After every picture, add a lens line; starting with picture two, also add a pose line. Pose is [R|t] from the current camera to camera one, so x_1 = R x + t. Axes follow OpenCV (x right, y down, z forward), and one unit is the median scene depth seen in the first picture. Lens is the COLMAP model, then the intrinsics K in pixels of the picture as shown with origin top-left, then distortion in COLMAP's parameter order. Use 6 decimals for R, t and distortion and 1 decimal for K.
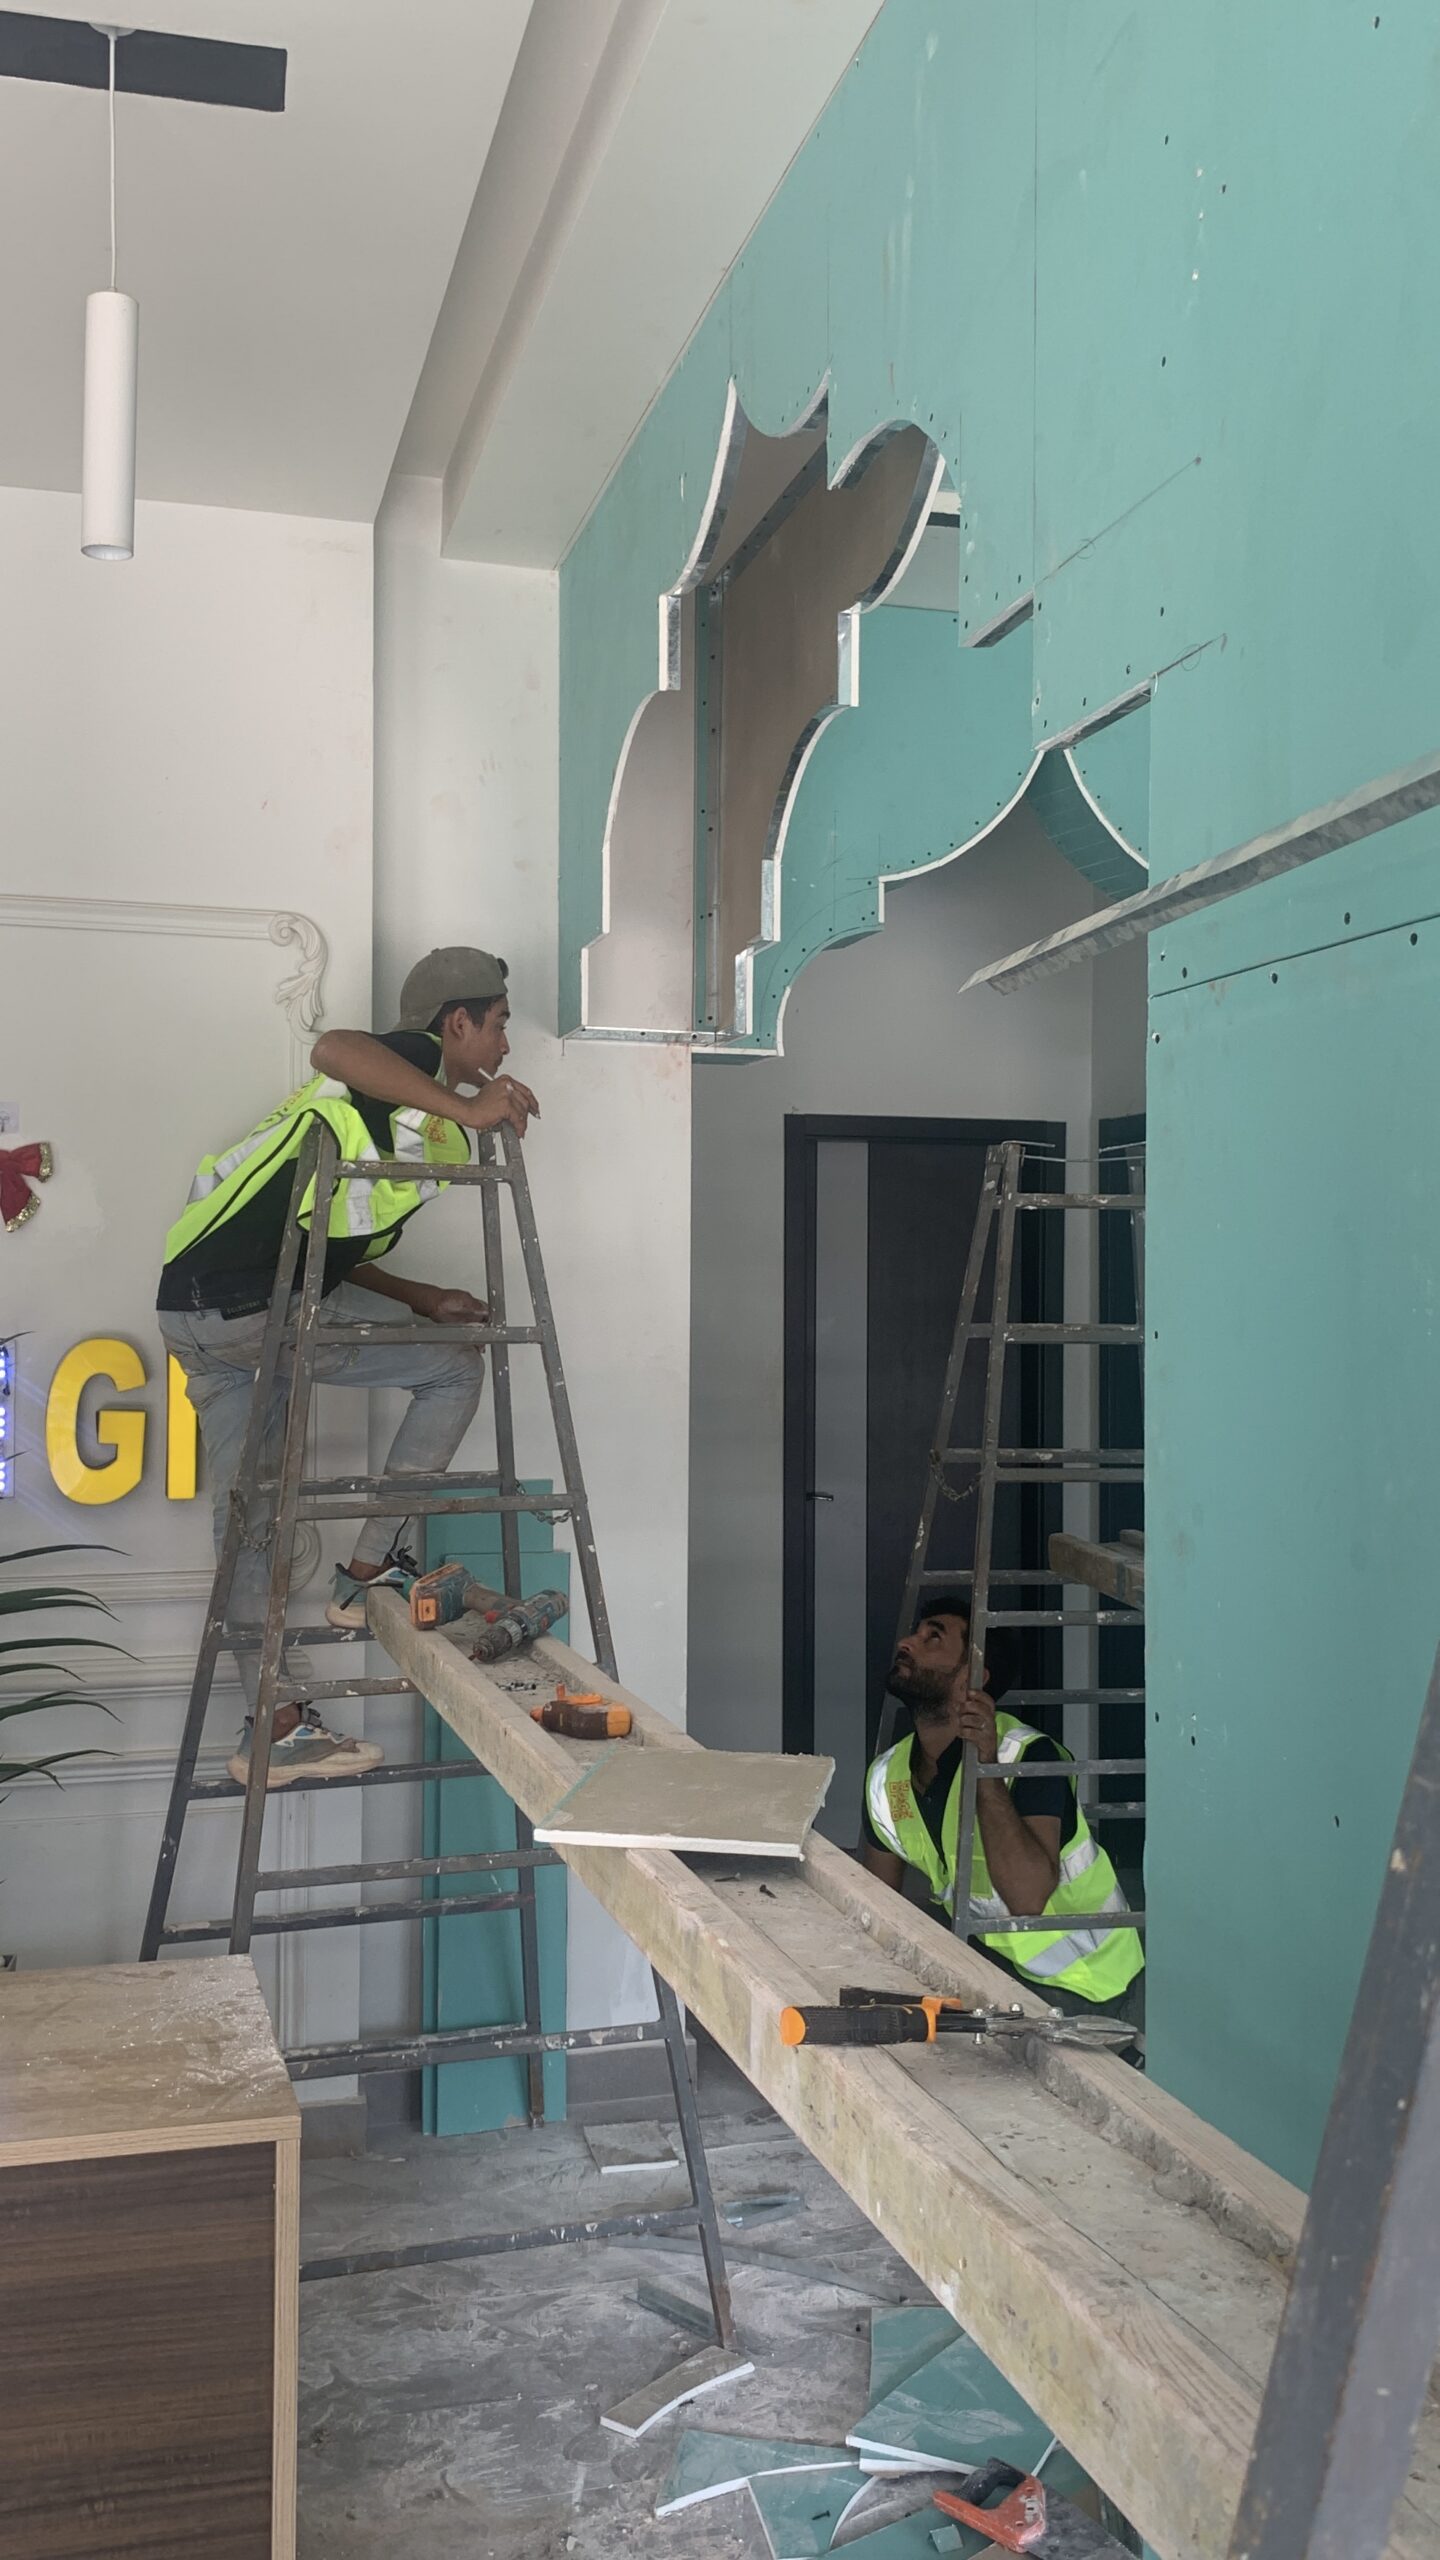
lens RADIAL K [[2249.6, 0, 707.6], [0, 2249.6, 1287.7], [0, 0, 1]] dist [0.080985, -0.178117]
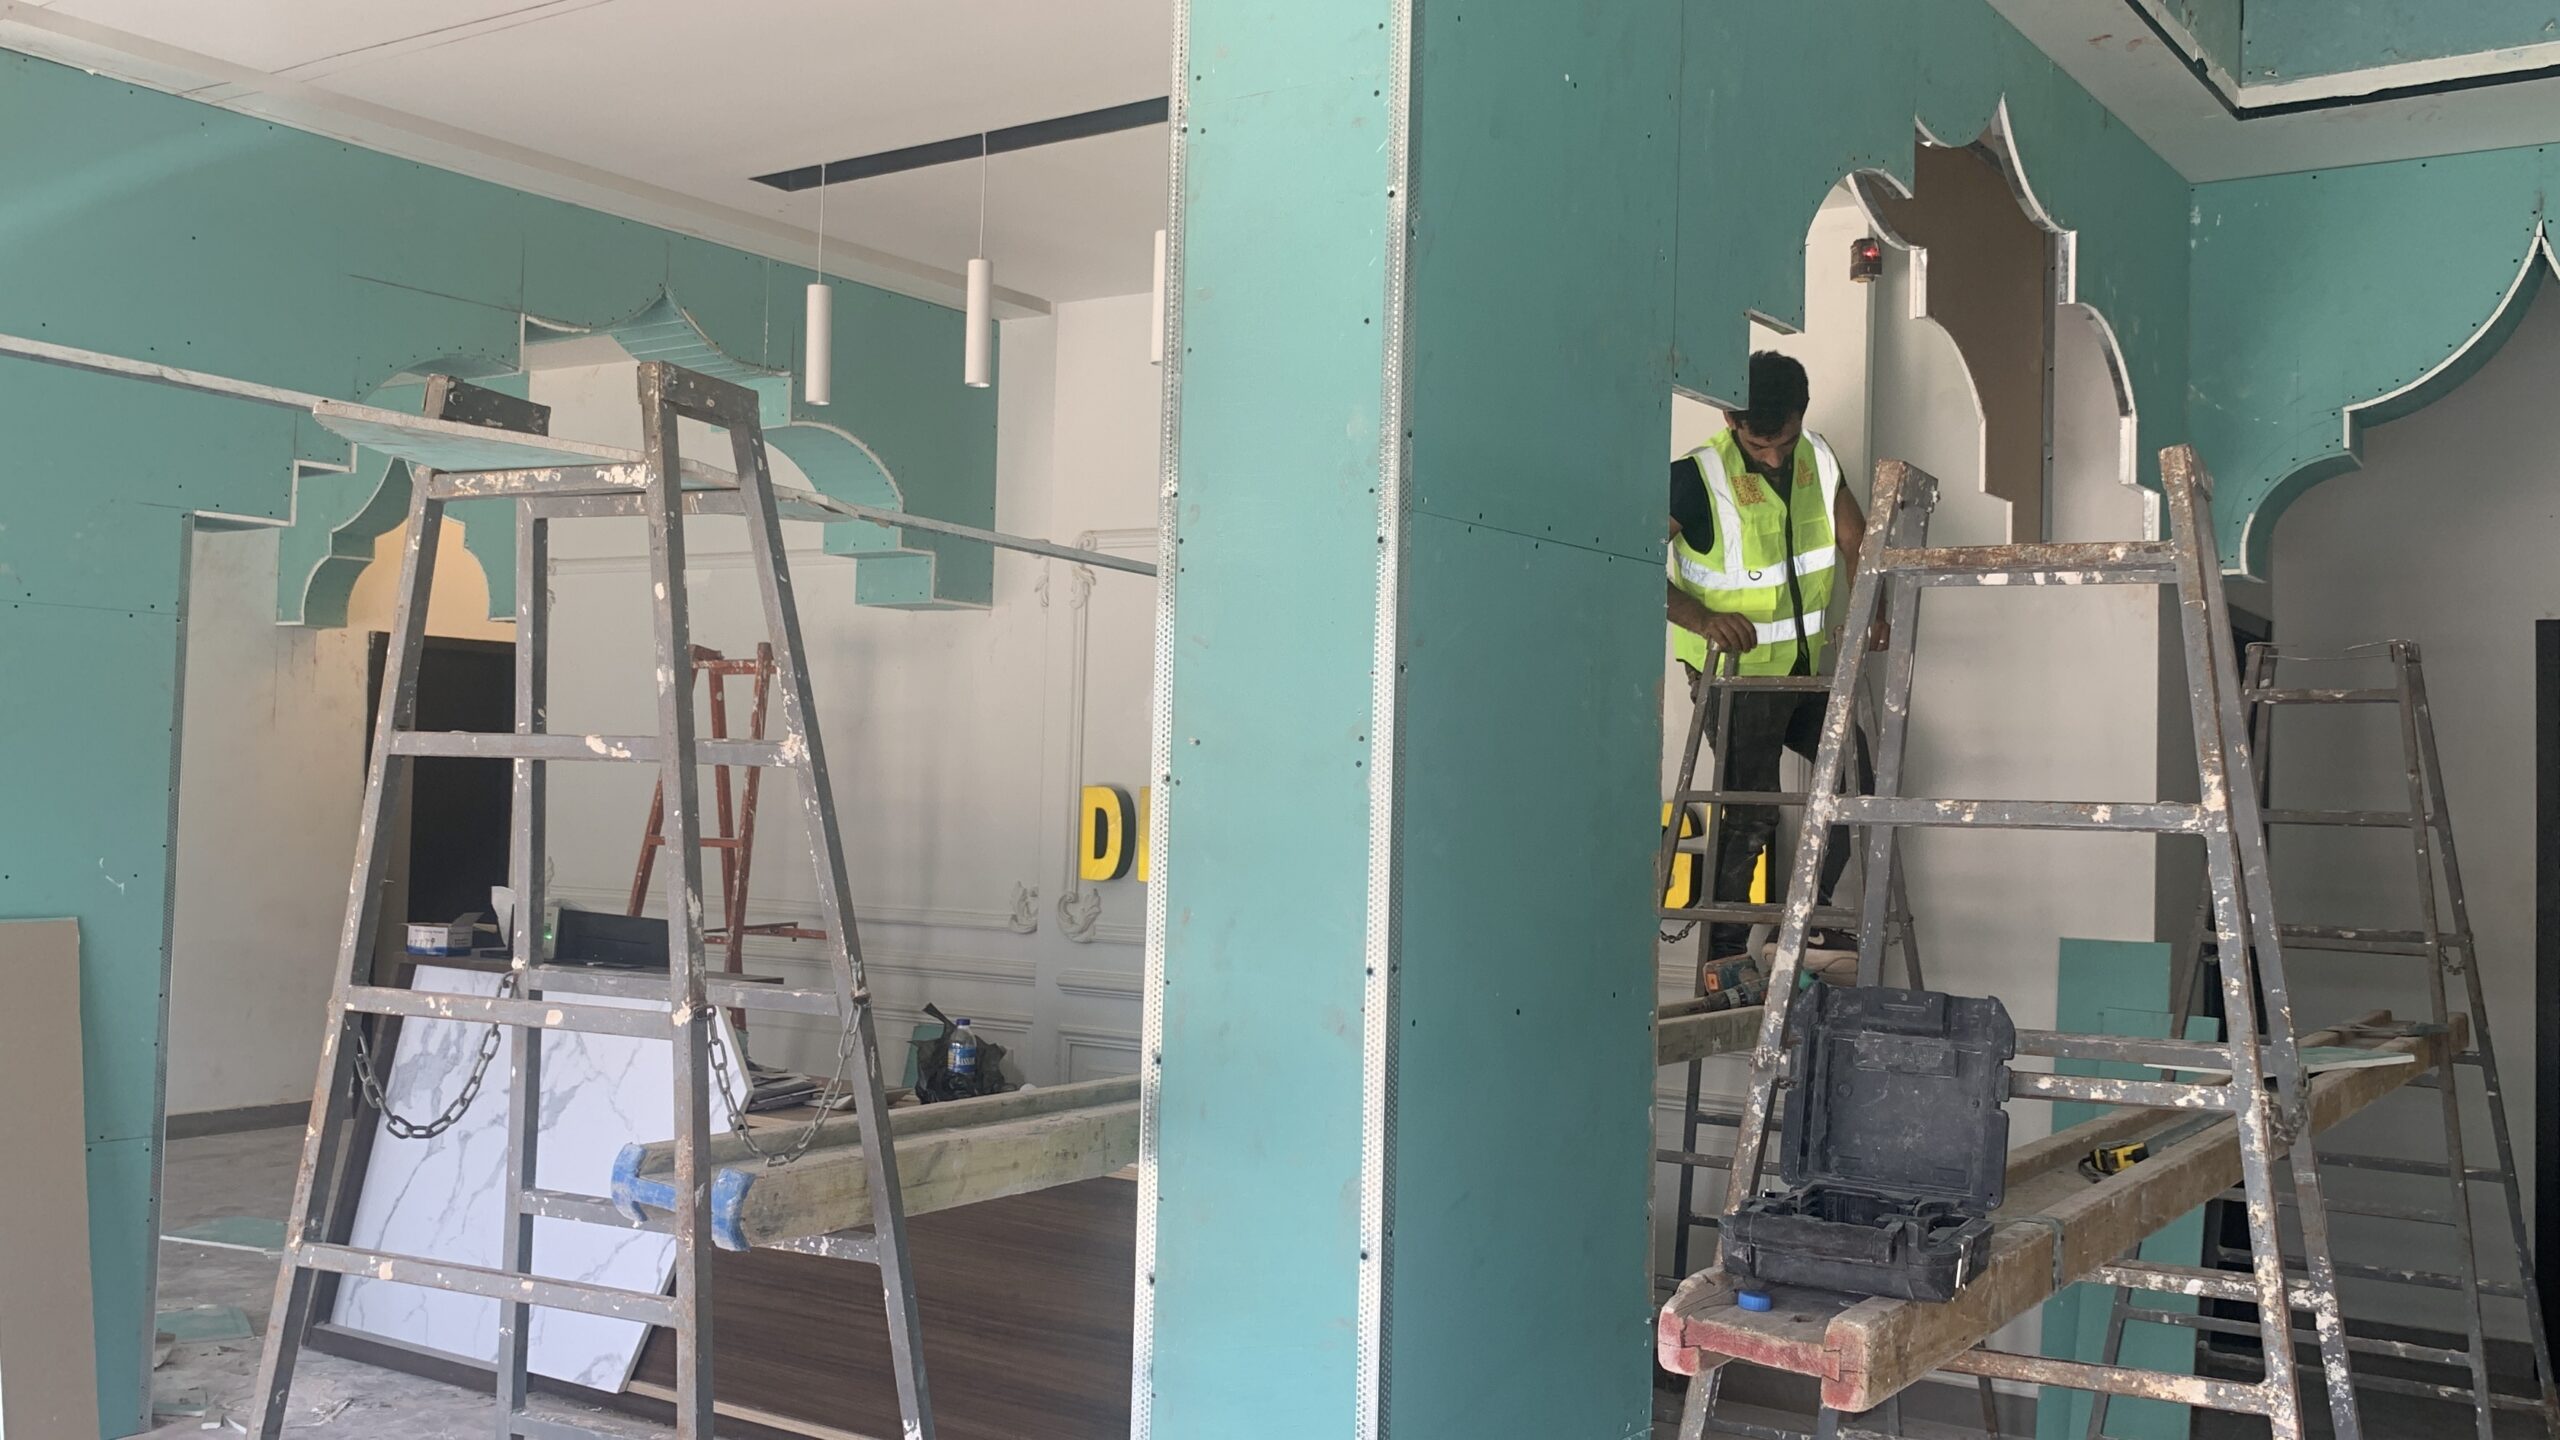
lens RADIAL K [[2249.6, 0, 1272.5], [0, 2249.6, 710.7], [0, 0, 1]] dist [0.080985, -0.178117]
pose [[0.638401, -0.016347, -0.769530, 0.609515], [-0.025037, 0.998804, -0.041988, 0.026594], [0.769297, 0.046072, 0.637228, -0.106457]]
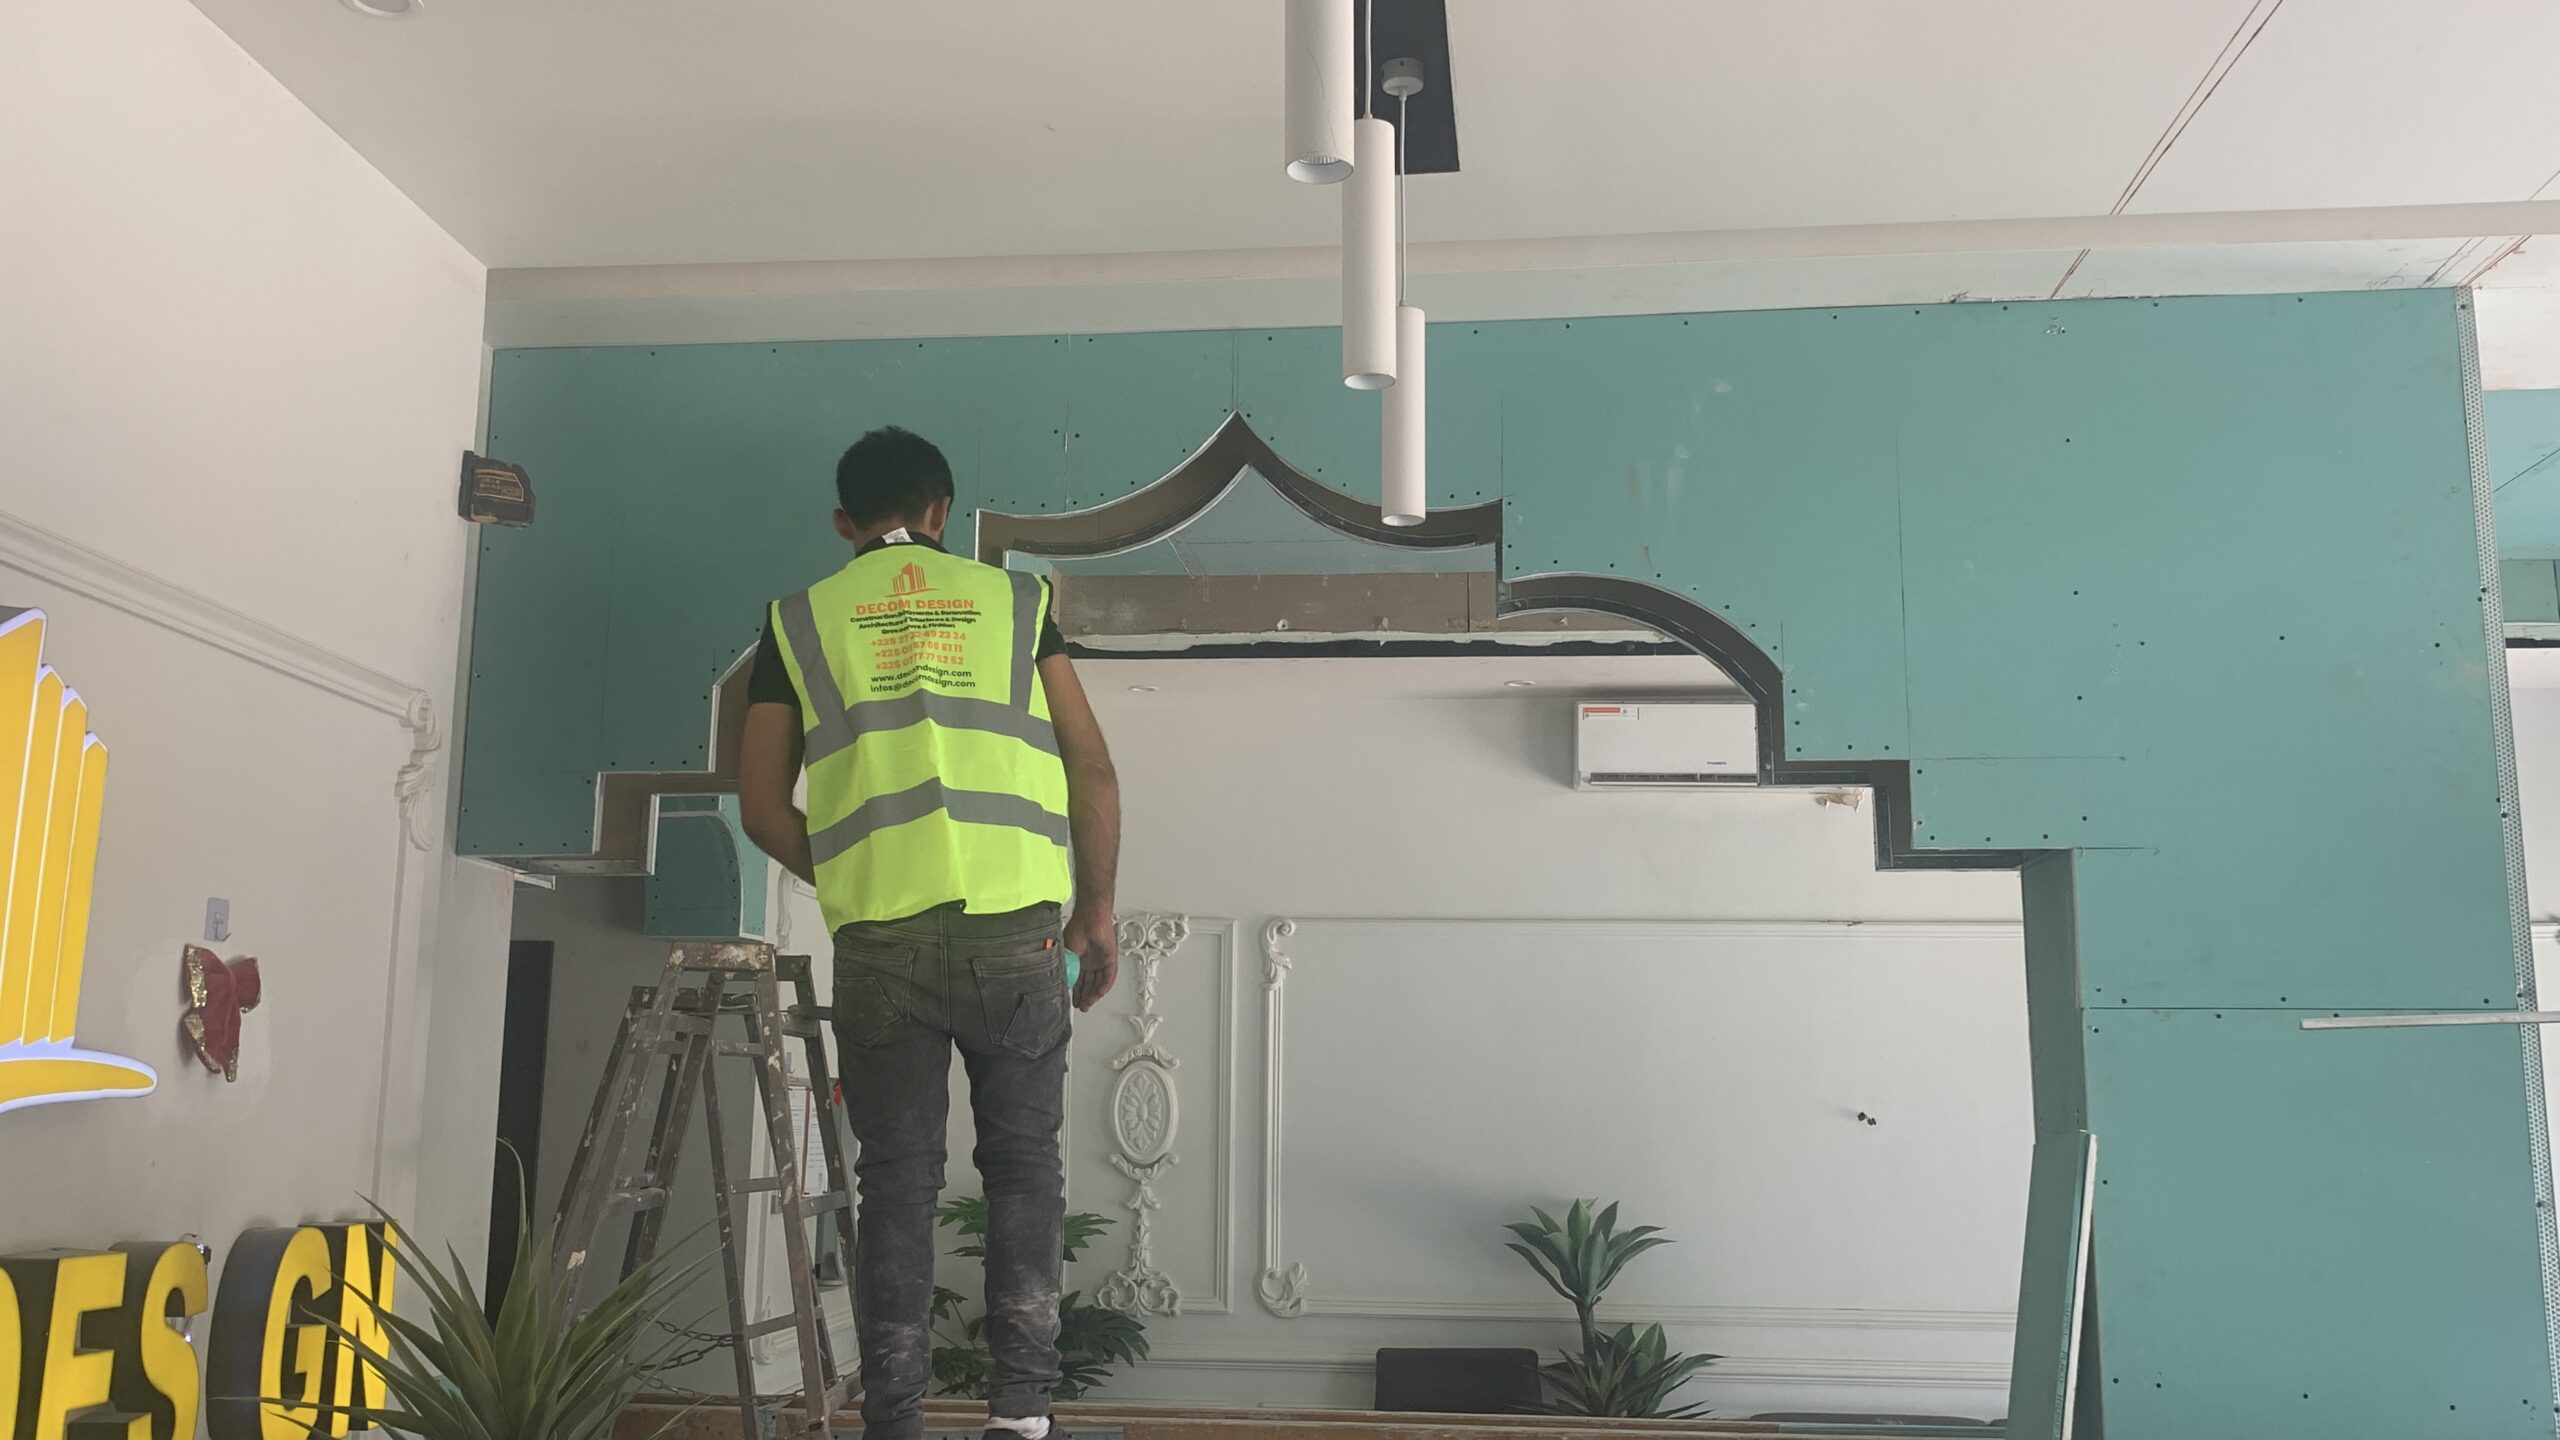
lens RADIAL K [[2249.6, 0, 1285.3], [0, 2249.6, 681.3], [0, 0, 1]] dist [0.080985, -0.178117]
pose [[0.360789, 0.170810, 0.916872, -0.760532], [-0.006908, 0.983548, -0.180513, -0.018757], [-0.932622, 0.058793, 0.356034, 0.369664]]
